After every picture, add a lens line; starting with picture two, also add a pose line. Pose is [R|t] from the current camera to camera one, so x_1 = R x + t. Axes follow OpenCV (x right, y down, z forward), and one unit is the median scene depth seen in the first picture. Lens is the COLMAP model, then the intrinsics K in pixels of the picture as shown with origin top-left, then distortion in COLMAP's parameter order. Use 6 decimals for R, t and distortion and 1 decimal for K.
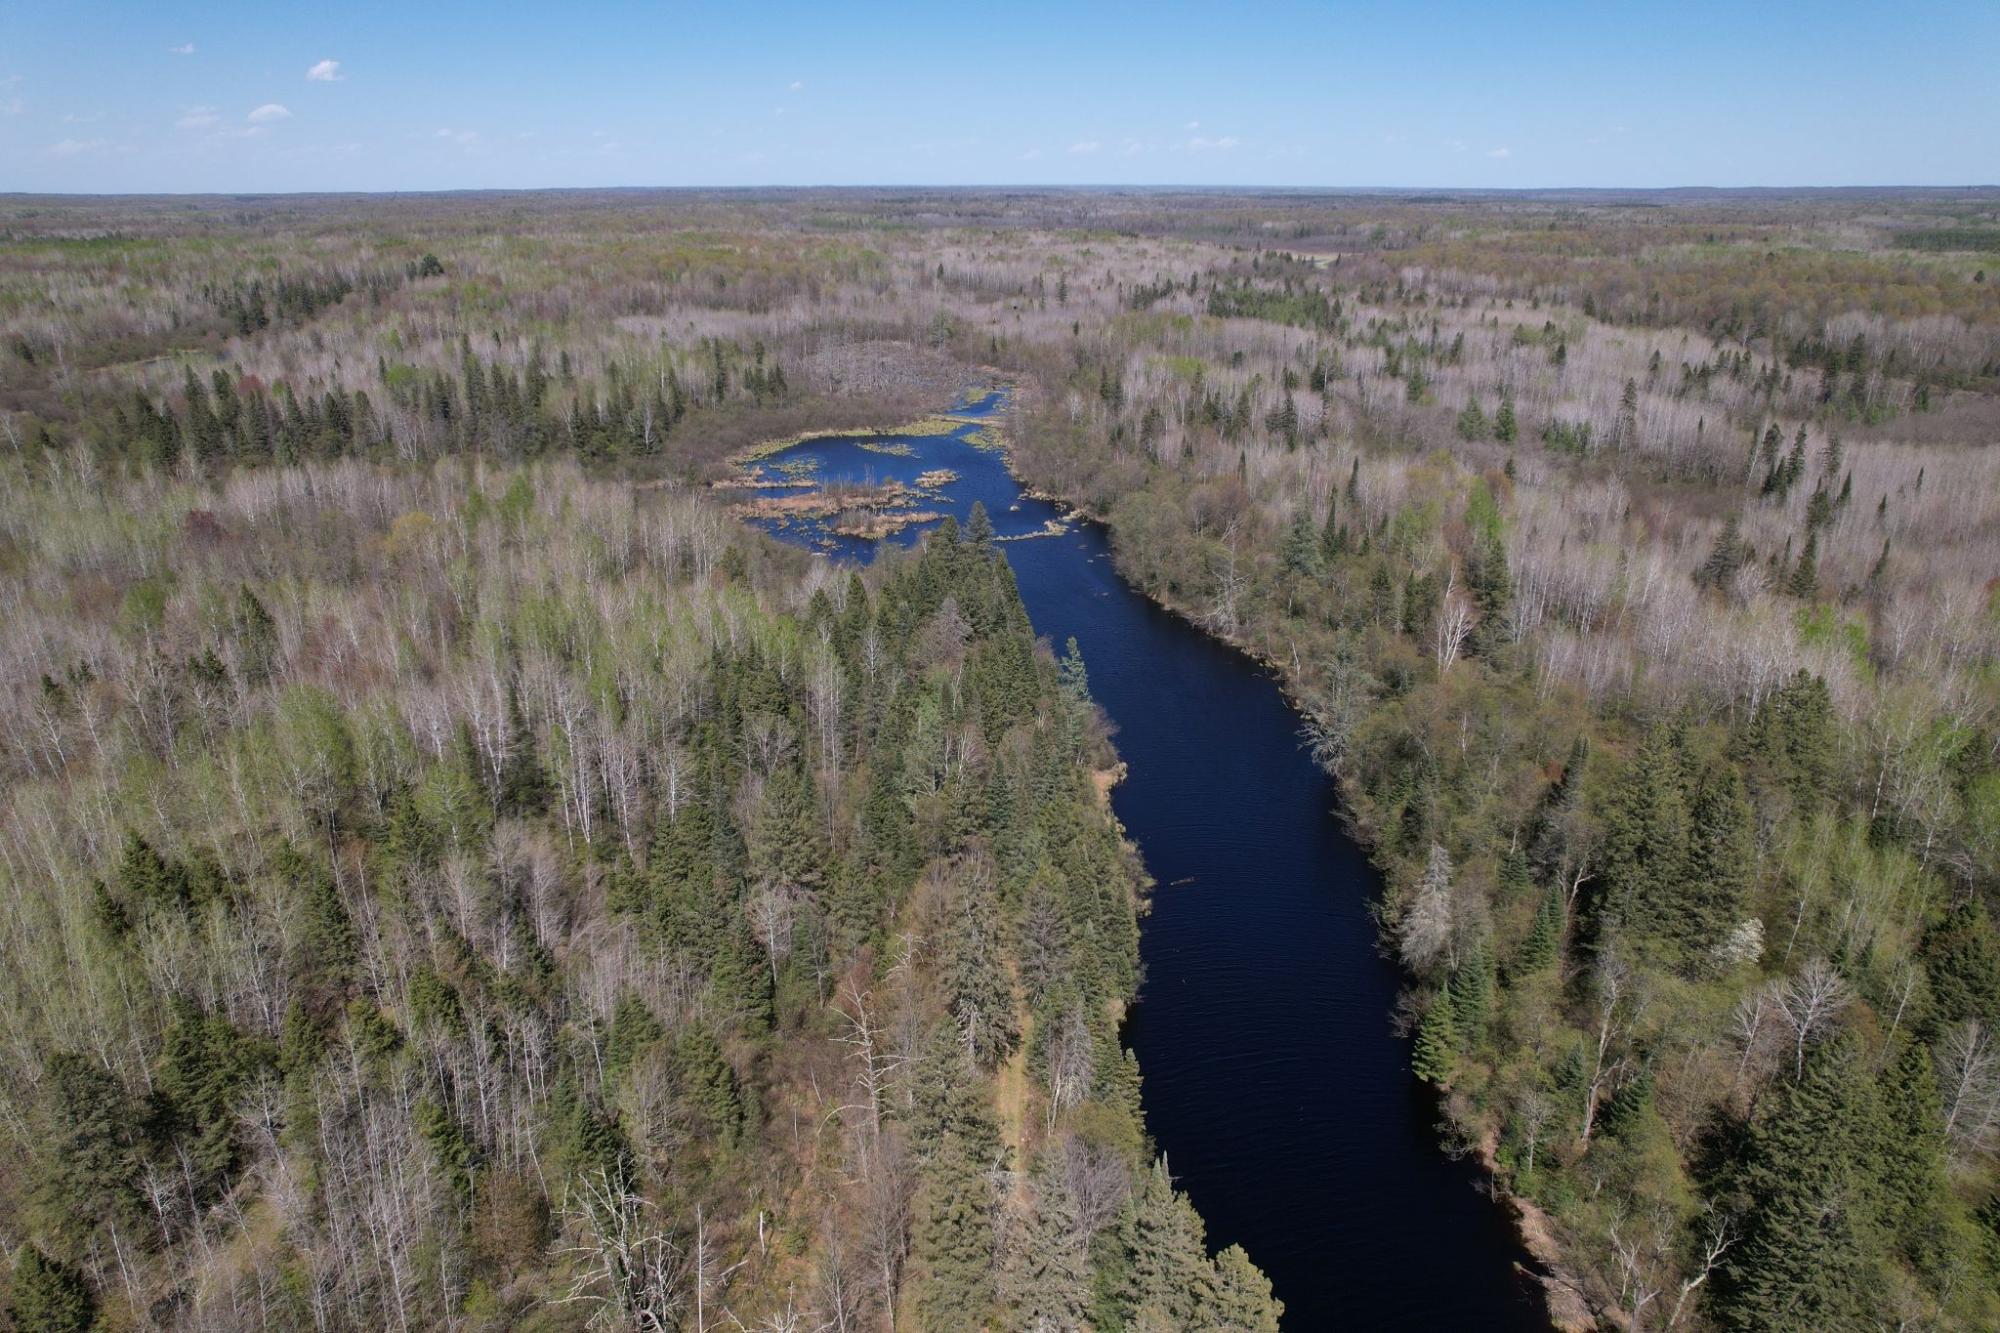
lens RADIAL K [[1287.5, 0, 1004.4], [0, 1287.5, 664.2], [0, 0, 1]] dist [-0.074848, 0.079244]
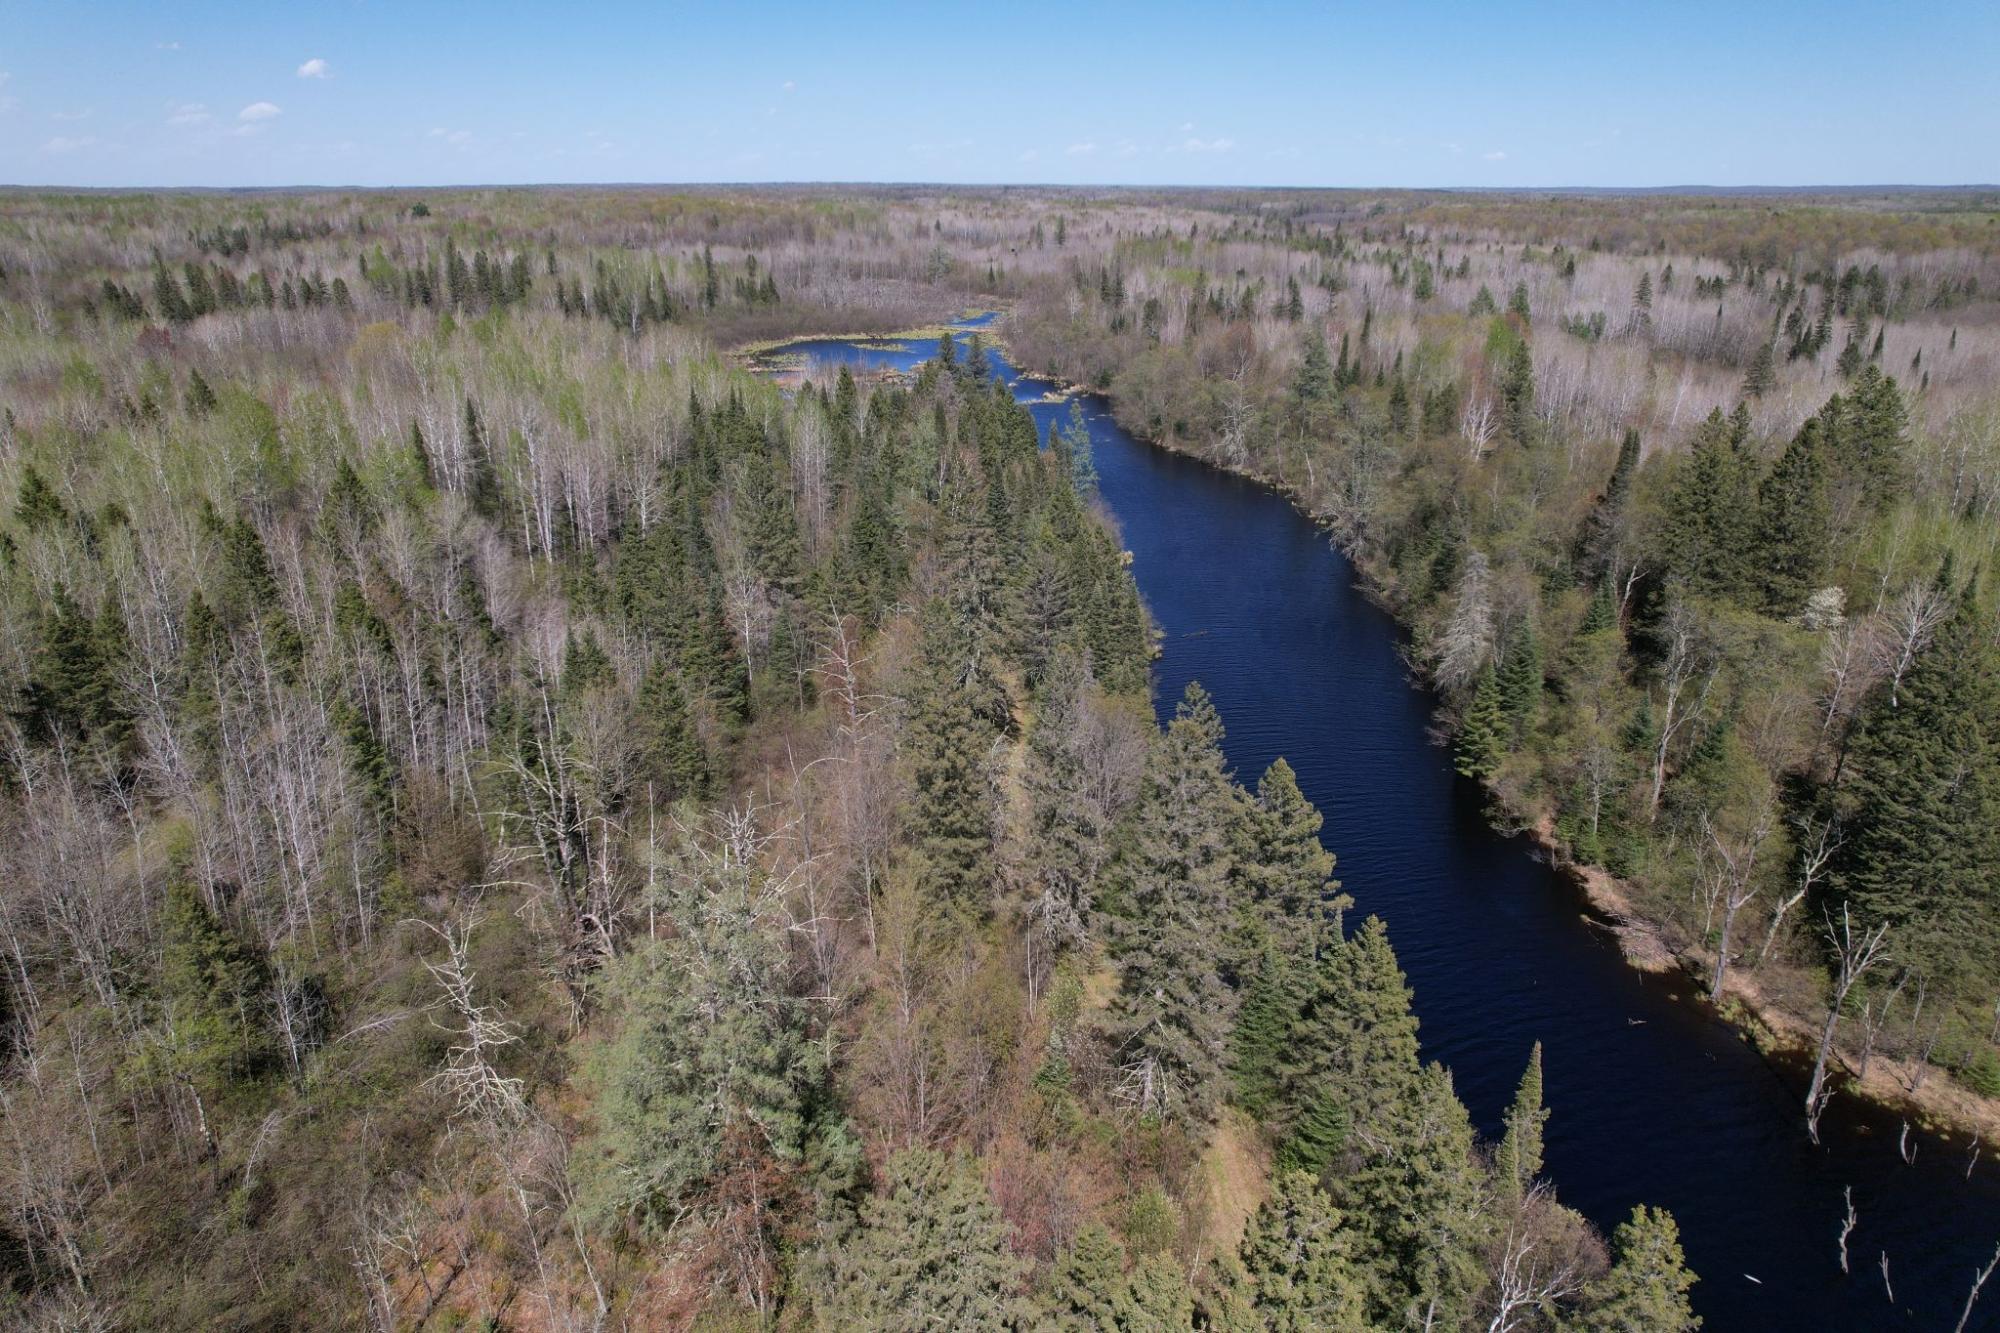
lens RADIAL K [[1287.5, 0, 1004.4], [0, 1287.5, 664.2], [0, 0, 1]] dist [-0.074848, 0.079244]
pose [[0.999996, 0.000936, 0.002508, -0.000701], [-0.000929, 0.999995, -0.002866, 0.118251], [-0.002511, 0.002863, 0.999993, 0.044999]]
